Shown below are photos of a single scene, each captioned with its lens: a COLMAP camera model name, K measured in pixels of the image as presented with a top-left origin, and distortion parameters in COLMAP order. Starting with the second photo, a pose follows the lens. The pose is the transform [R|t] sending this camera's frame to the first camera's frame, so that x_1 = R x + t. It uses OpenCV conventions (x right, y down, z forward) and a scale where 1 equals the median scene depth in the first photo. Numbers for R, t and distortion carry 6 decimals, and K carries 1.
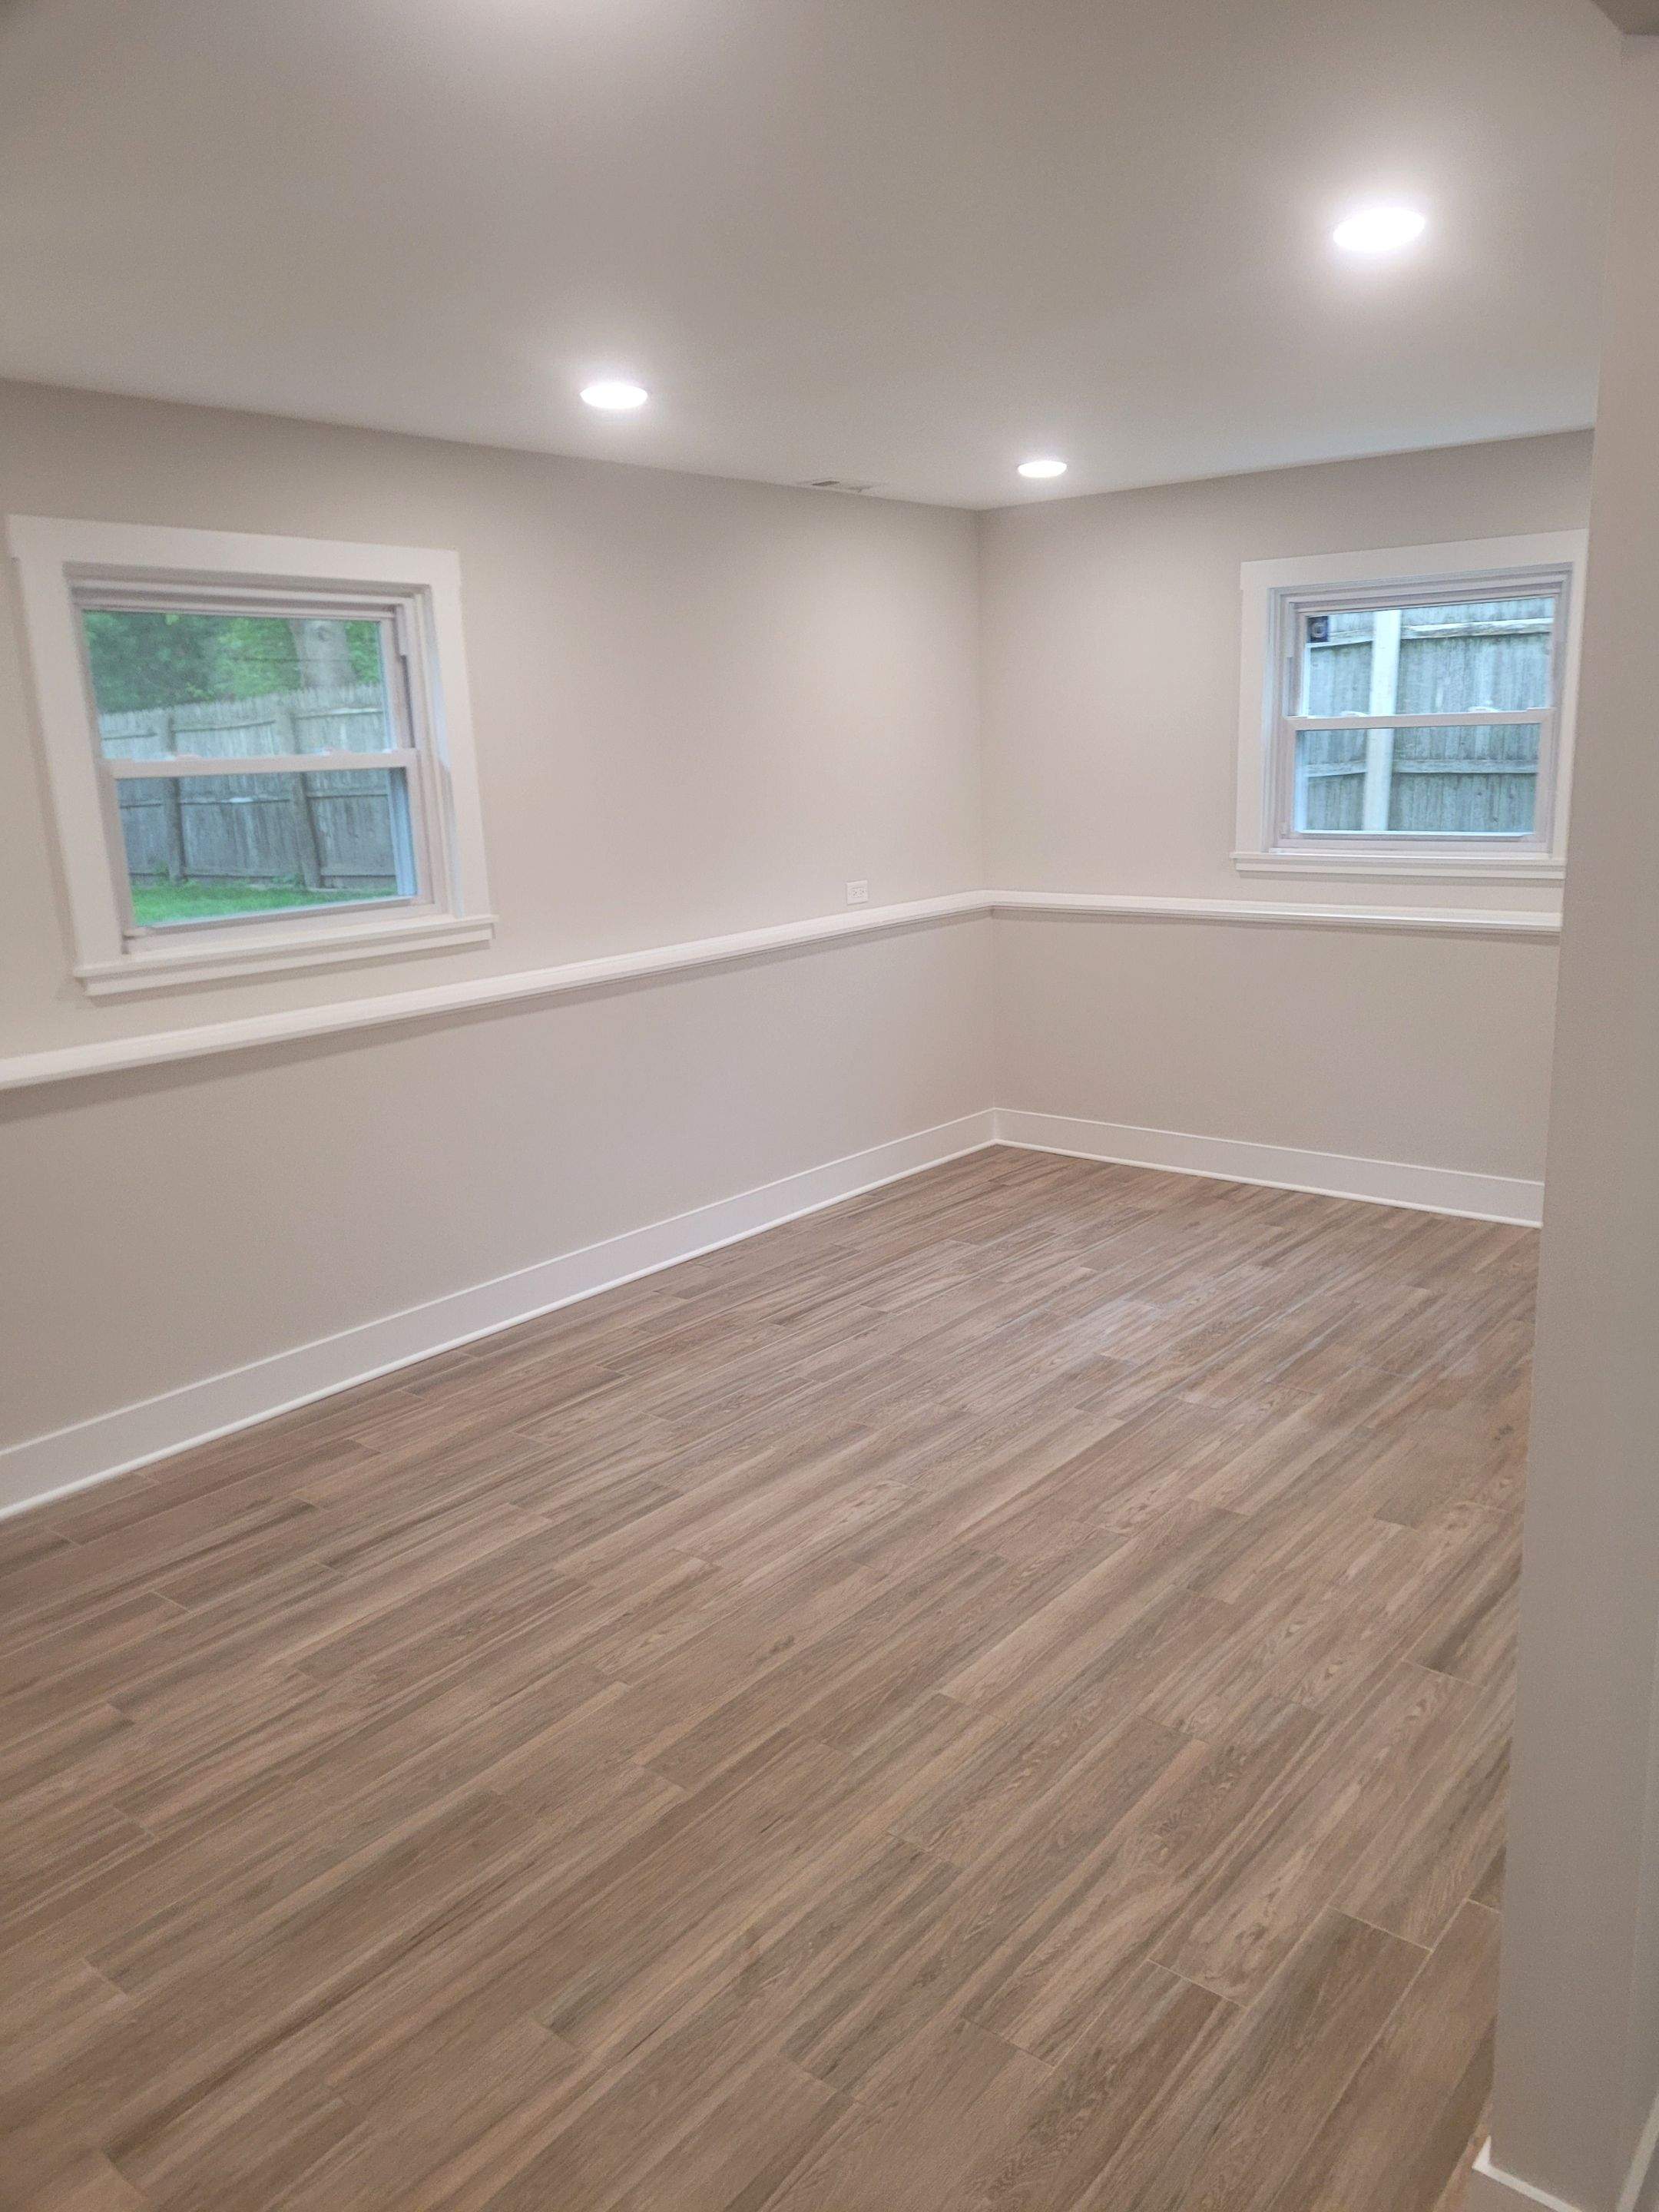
lens RADIAL K [[1666.3, 0, 865.3], [0, 1666.3, 1080.3], [0, 0, 1]] dist [0.058251, -0.042625]
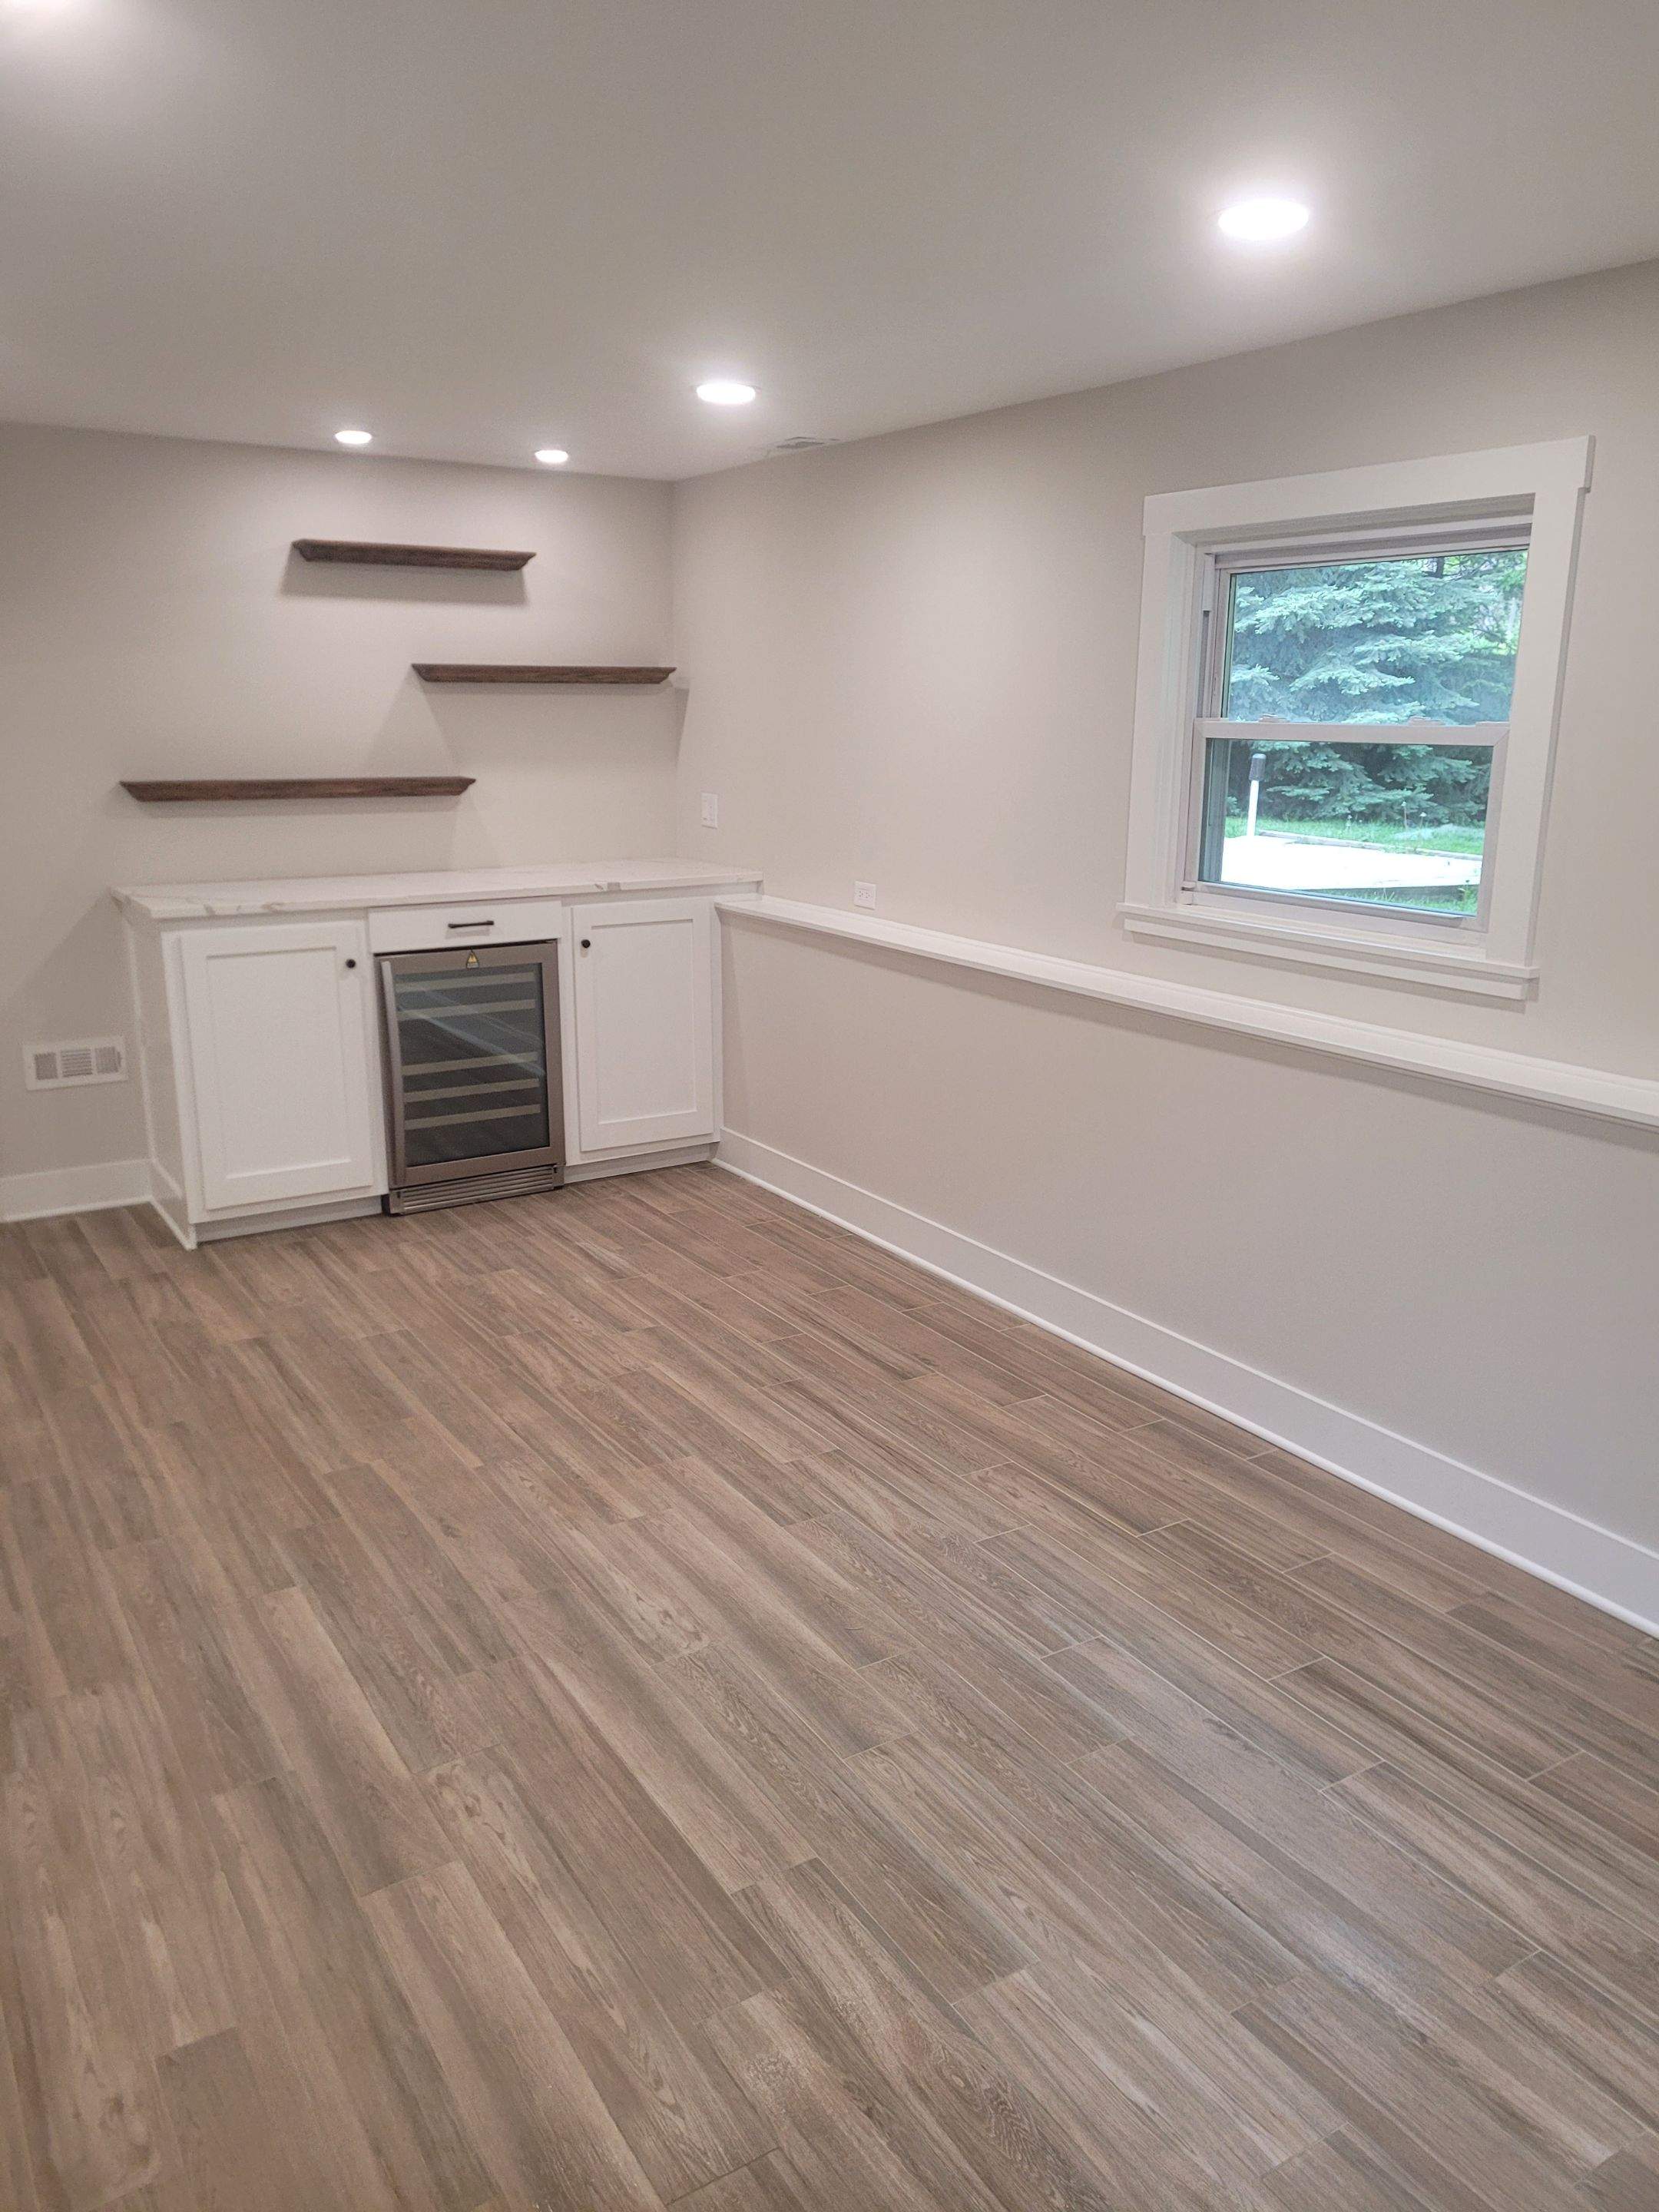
lens RADIAL K [[1666.3, 0, 834.4], [0, 1666.3, 1102.5], [0, 0, 1]] dist [0.058251, -0.042625]
pose [[-0.334600, 0.254049, -0.907470, 0.629766], [-0.191806, 0.924458, 0.329527, -0.267960], [0.922634, 0.284318, -0.260595, 1.133002]]
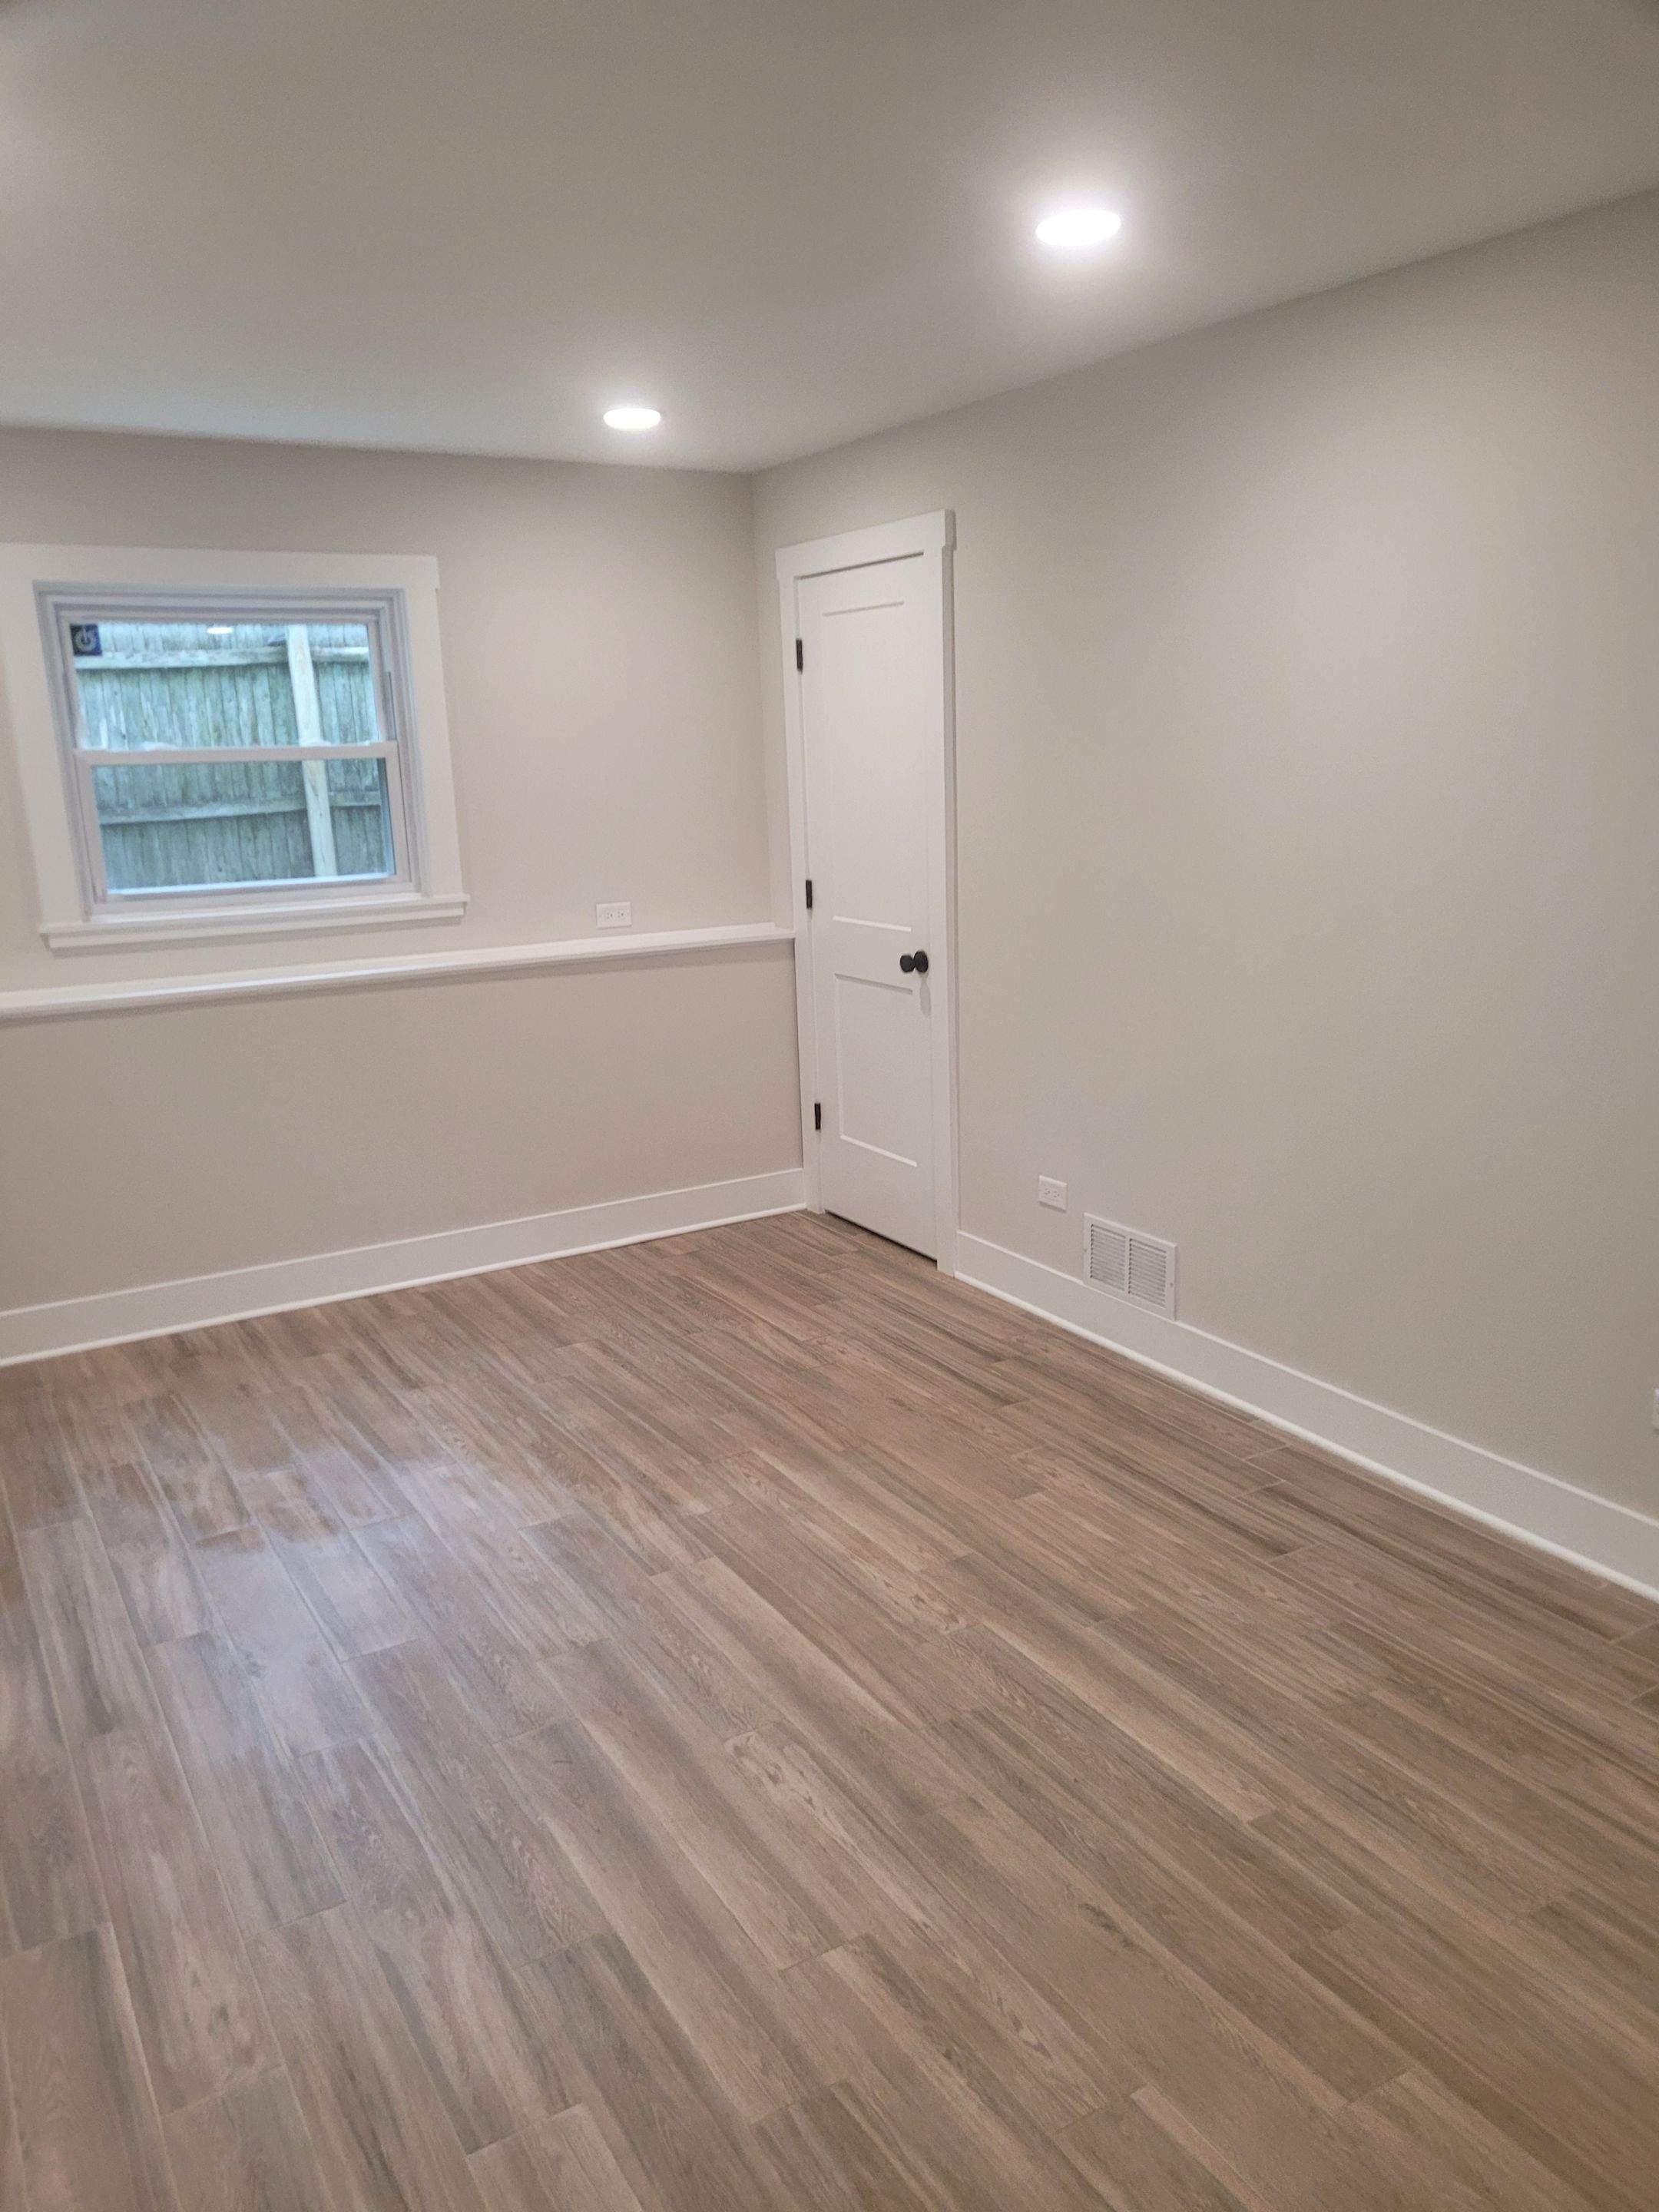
lens RADIAL K [[1666.3, 0, 815.7], [0, 1666.3, 1122.6], [0, 0, 1]] dist [0.058251, -0.042625]
pose [[0.365614, -0.193321, 0.910469, -0.564342], [0.213726, 0.969492, 0.120028, -0.101510], [-0.905896, 0.150707, 0.395778, 0.597414]]
